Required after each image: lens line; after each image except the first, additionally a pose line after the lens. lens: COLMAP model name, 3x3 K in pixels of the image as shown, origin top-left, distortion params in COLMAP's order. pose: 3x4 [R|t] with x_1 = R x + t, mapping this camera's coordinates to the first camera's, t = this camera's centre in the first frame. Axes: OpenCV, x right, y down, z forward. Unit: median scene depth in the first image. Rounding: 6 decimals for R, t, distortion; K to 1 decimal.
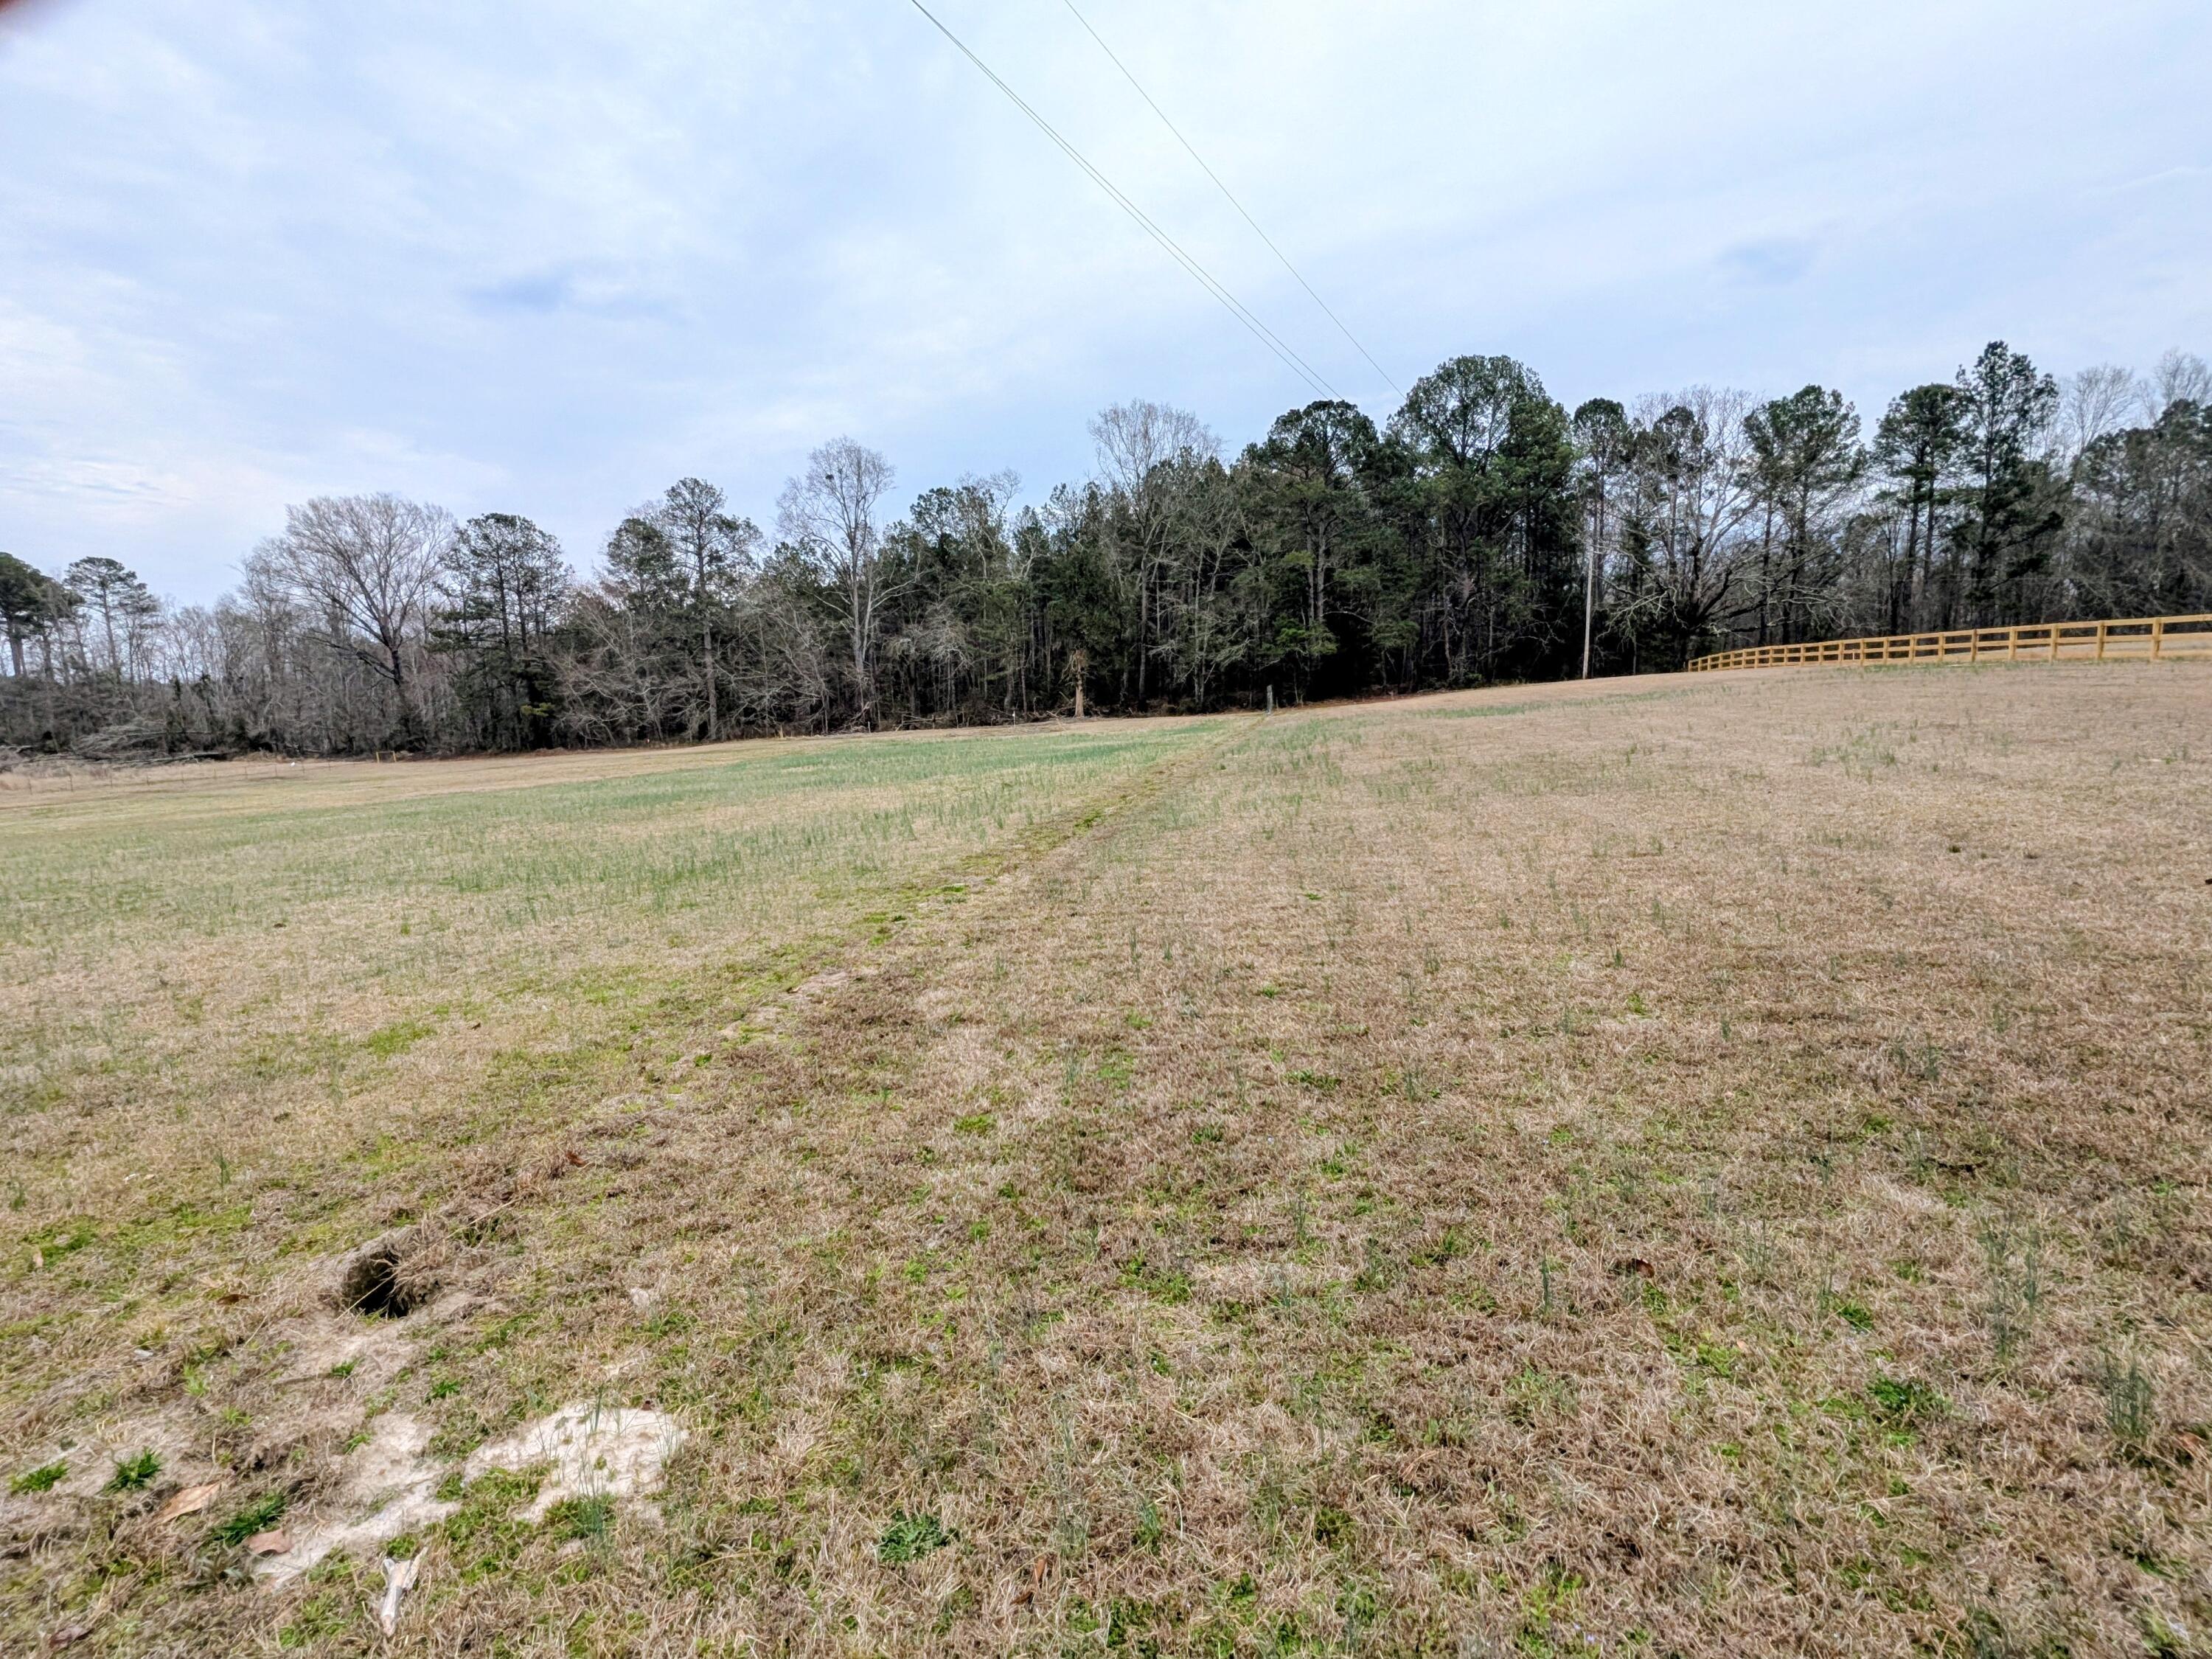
lens RADIAL K [[1039.5, 0, 1102.6], [0, 1039.5, 835.1], [0, 0, 1]] dist [0.000497, -0.003531]
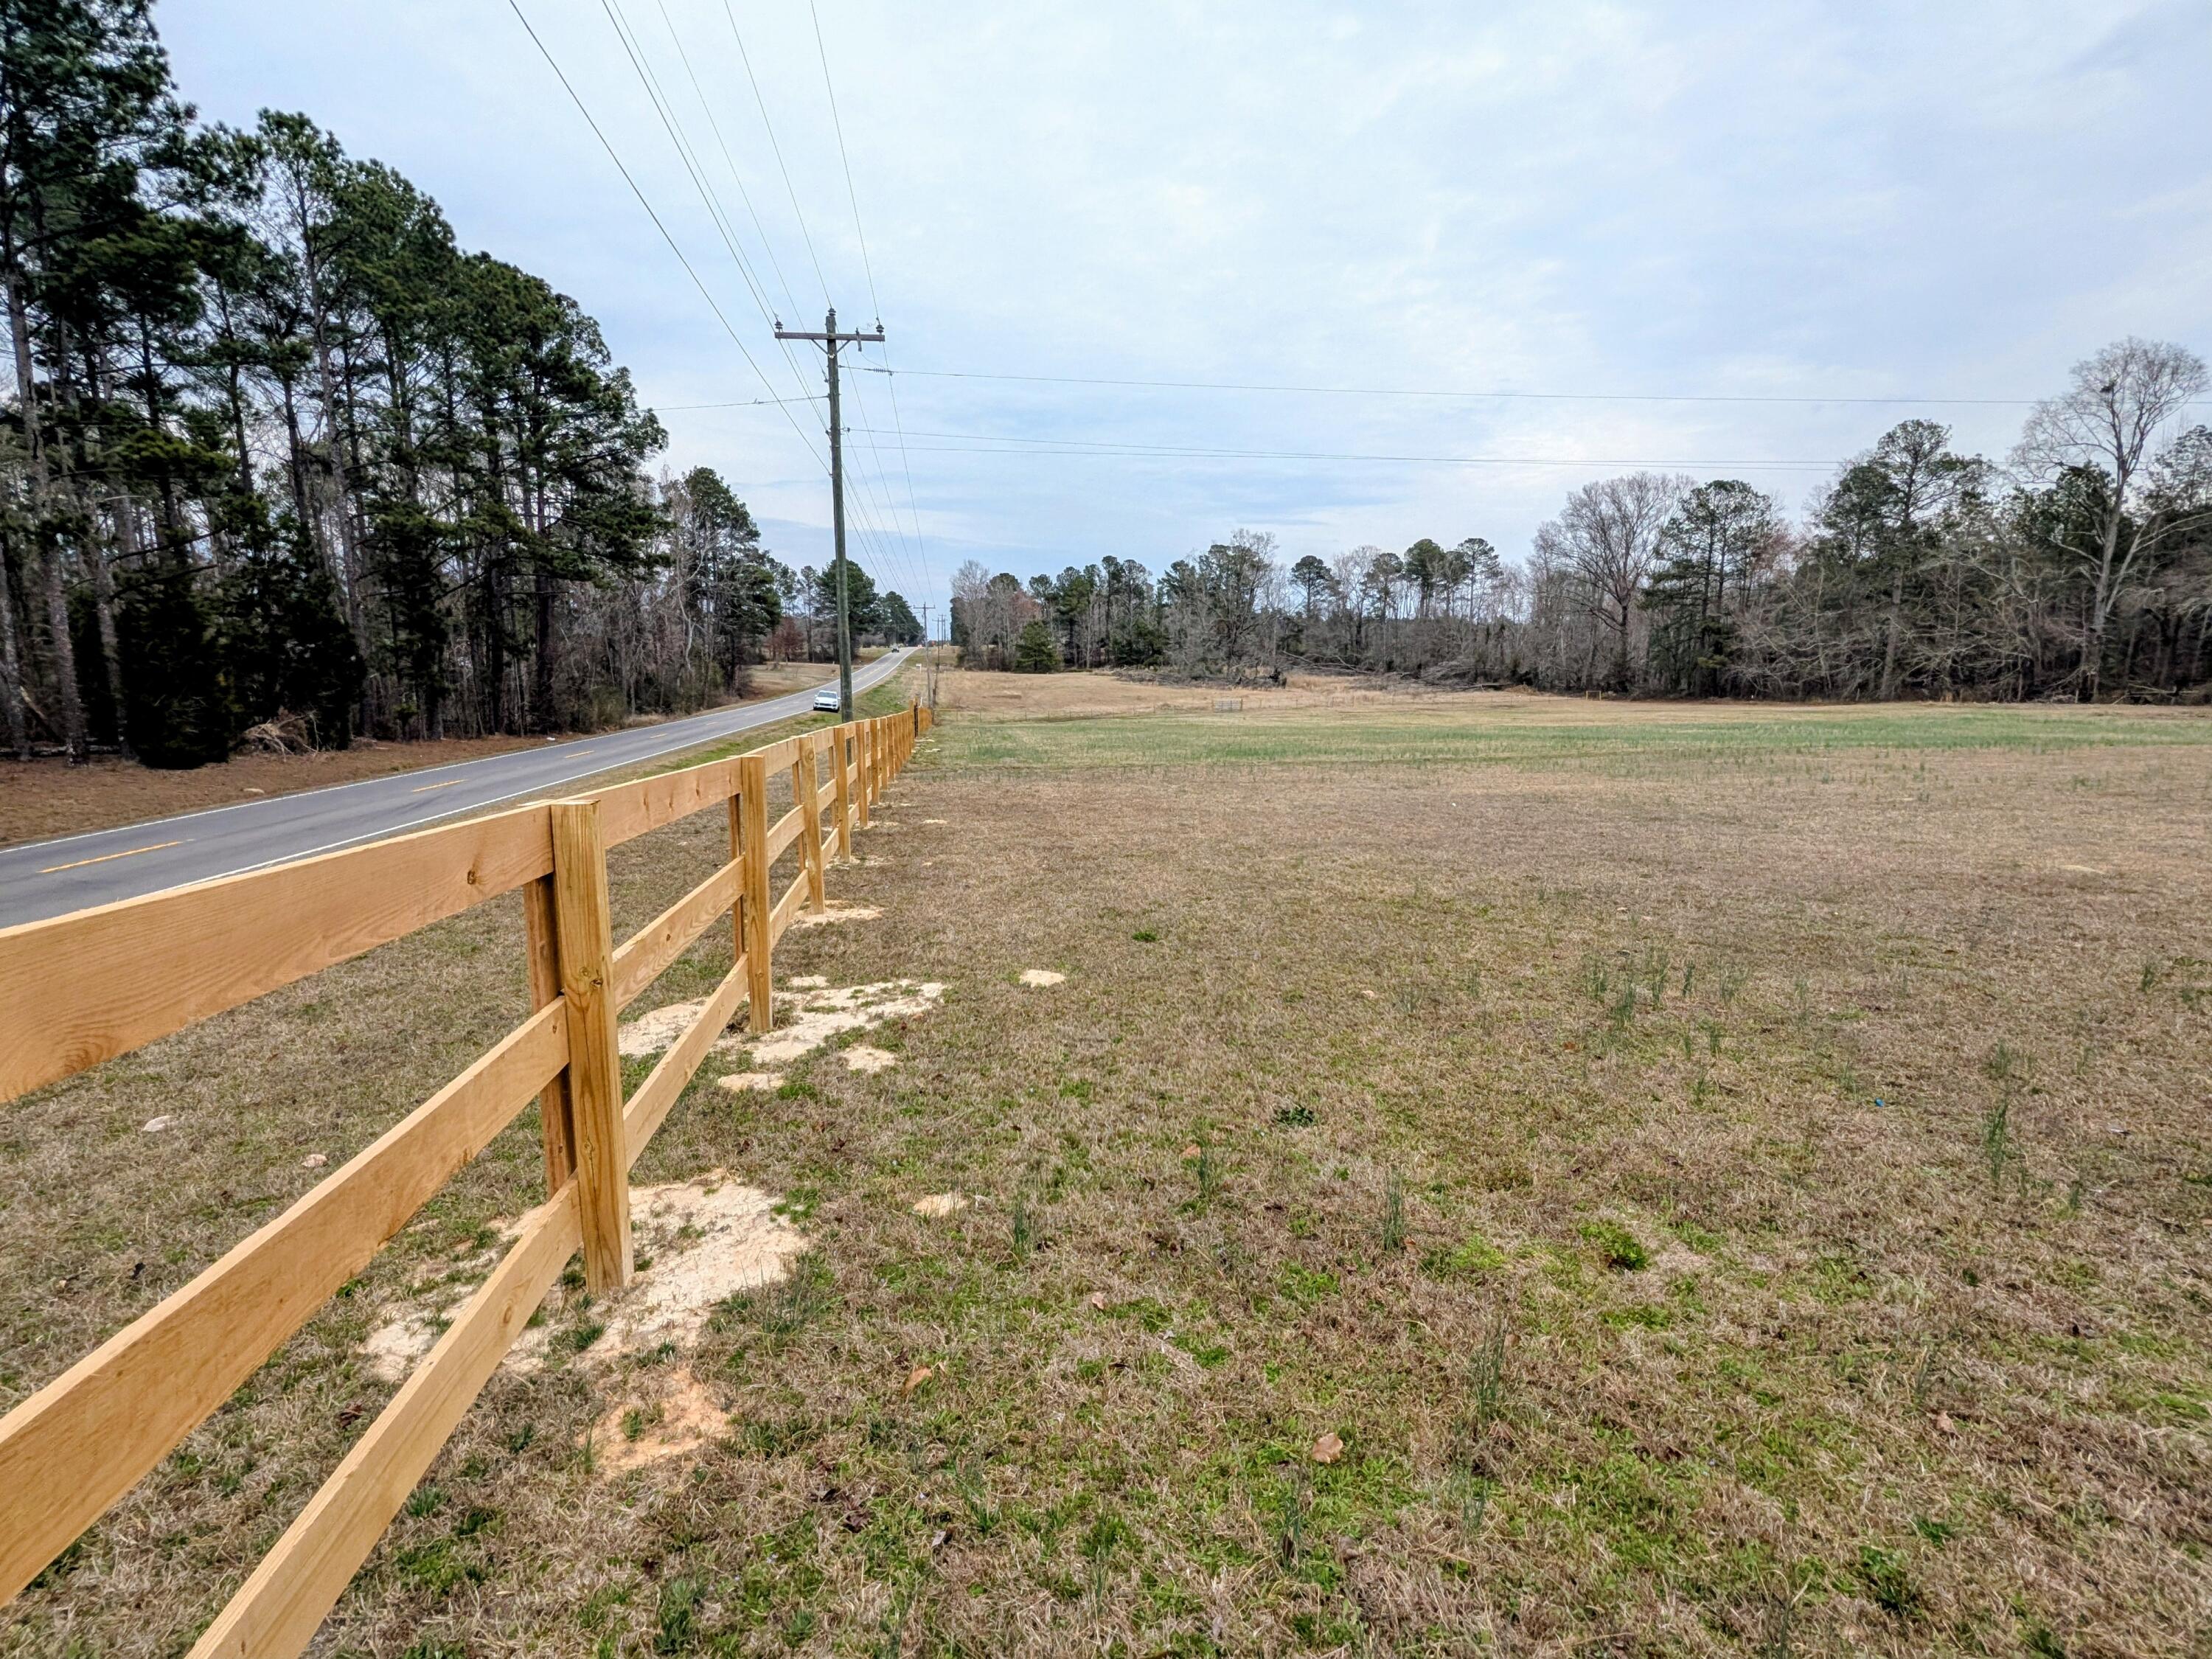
lens RADIAL K [[1039.5, 0, 1097.3], [0, 1039.5, 835.0], [0, 0, 1]] dist [0.000497, -0.003531]
pose [[0.417472, 0.181840, -0.890310, 0.188848], [-0.130580, 0.981609, 0.139258, -0.008987], [0.899259, 0.058120, 0.433539, -0.044806]]
